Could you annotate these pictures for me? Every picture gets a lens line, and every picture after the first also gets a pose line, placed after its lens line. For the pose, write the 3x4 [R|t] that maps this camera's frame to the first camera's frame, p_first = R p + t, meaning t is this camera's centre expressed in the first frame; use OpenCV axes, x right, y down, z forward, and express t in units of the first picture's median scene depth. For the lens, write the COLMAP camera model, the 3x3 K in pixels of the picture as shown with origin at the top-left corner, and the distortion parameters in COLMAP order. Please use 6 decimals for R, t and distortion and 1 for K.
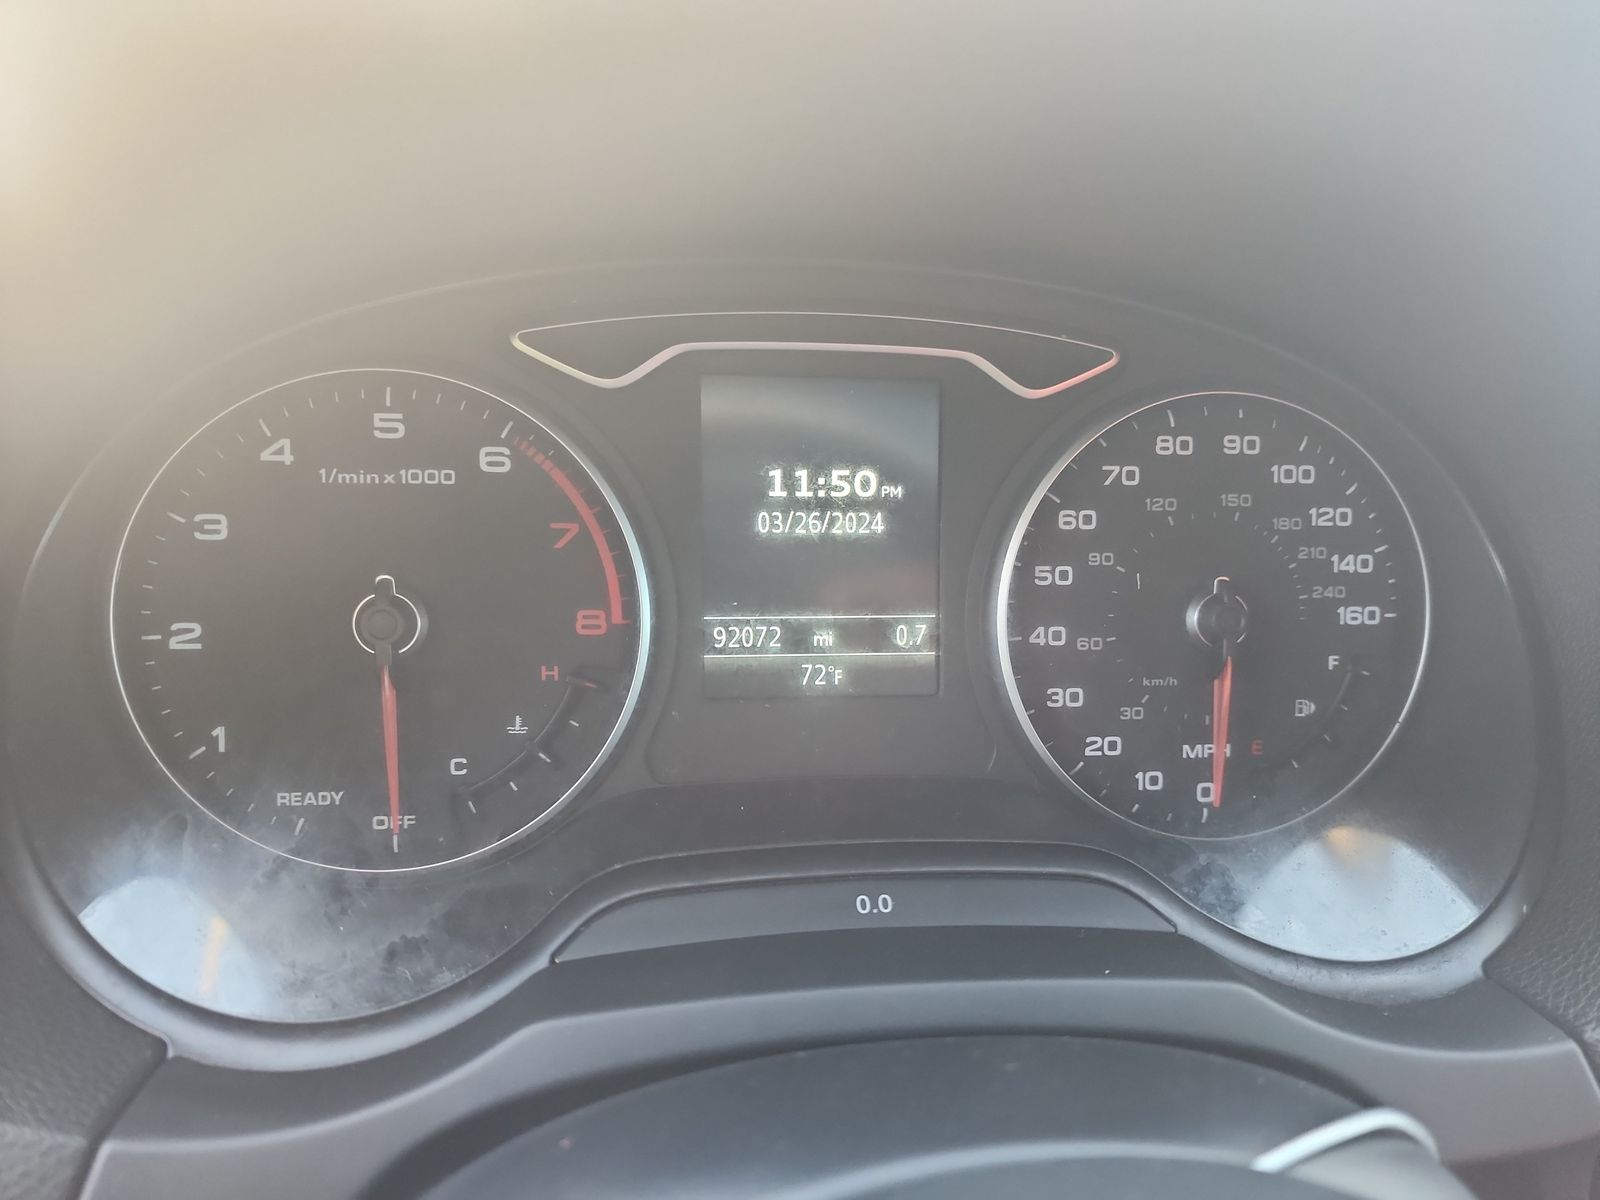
lens RADIAL K [[1077.7, 0, 799.7], [0, 1077.7, 599.6], [0, 0, 1]] dist [0.049267, 0.003792]
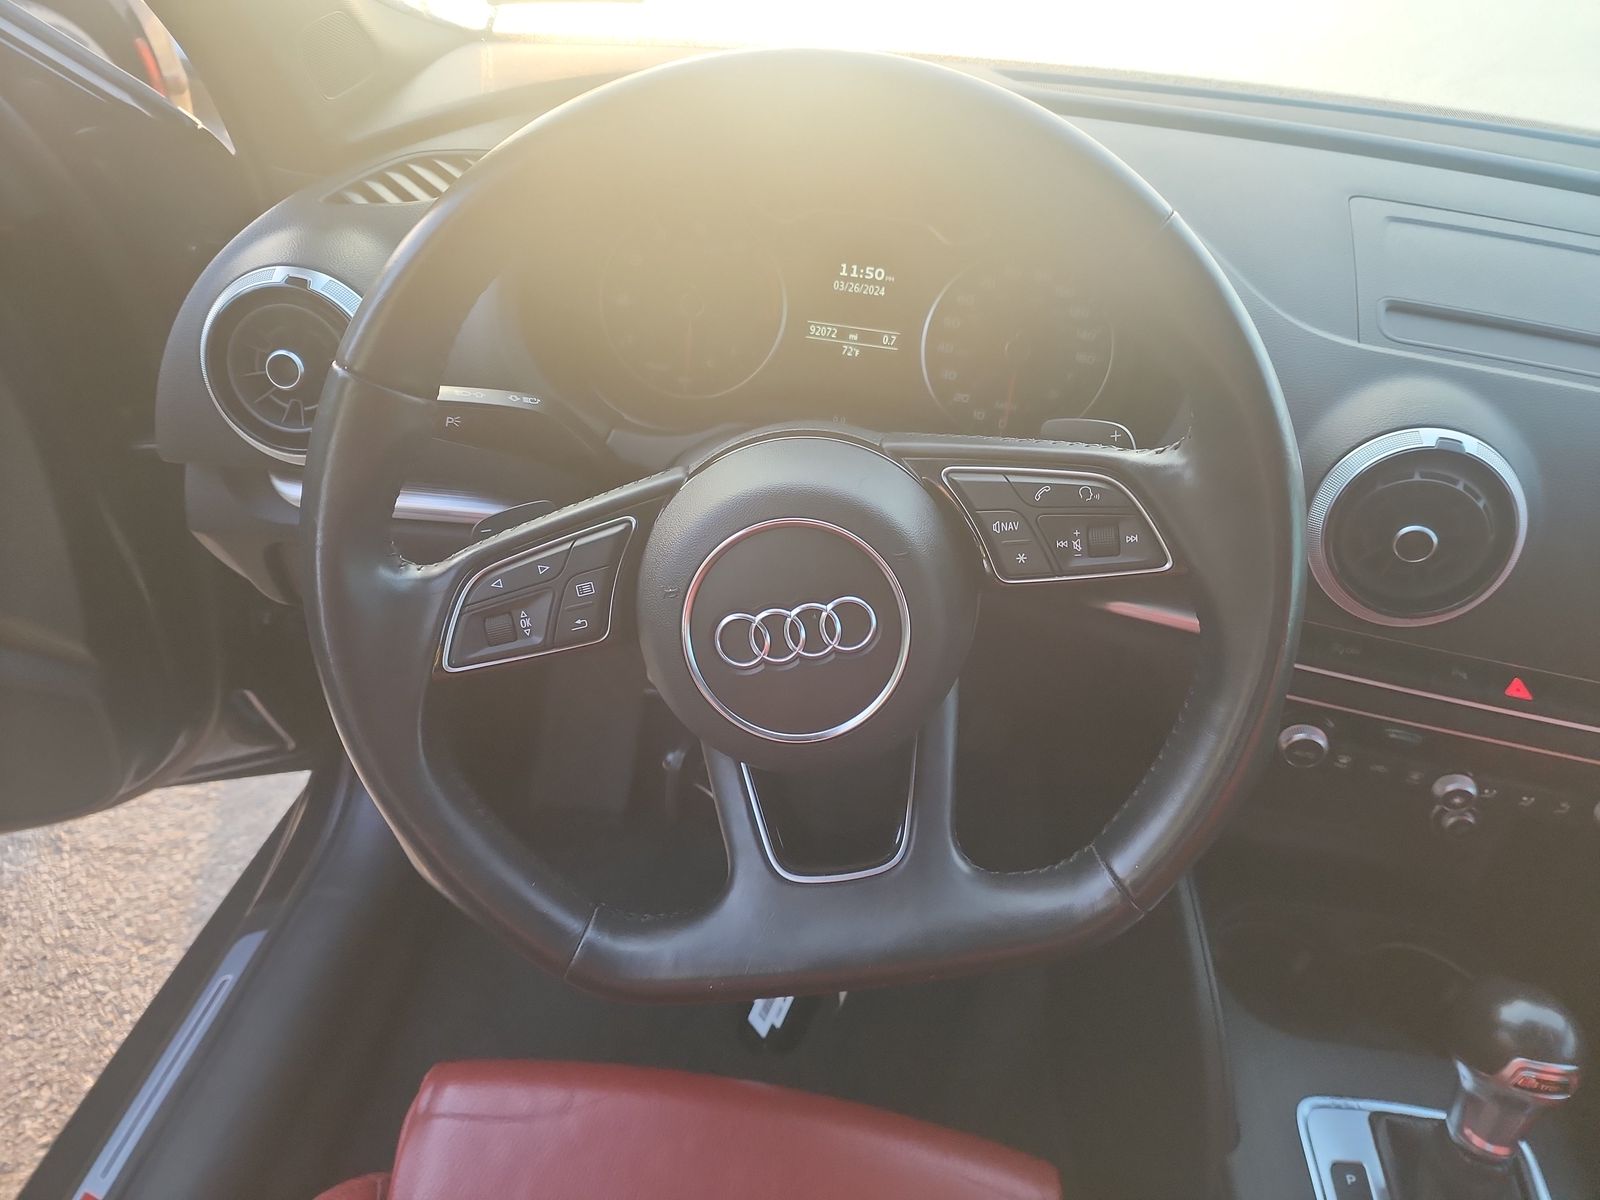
lens RADIAL K [[1077.7, 0, 803.3], [0, 1077.7, 596.9], [0, 0, 1]] dist [0.049267, 0.003792]
pose [[0.989614, 0.143627, -0.006023, 0.009260], [-0.136365, 0.951189, 0.276848, -0.067689], [0.045492, -0.273151, 0.960895, -1.593894]]
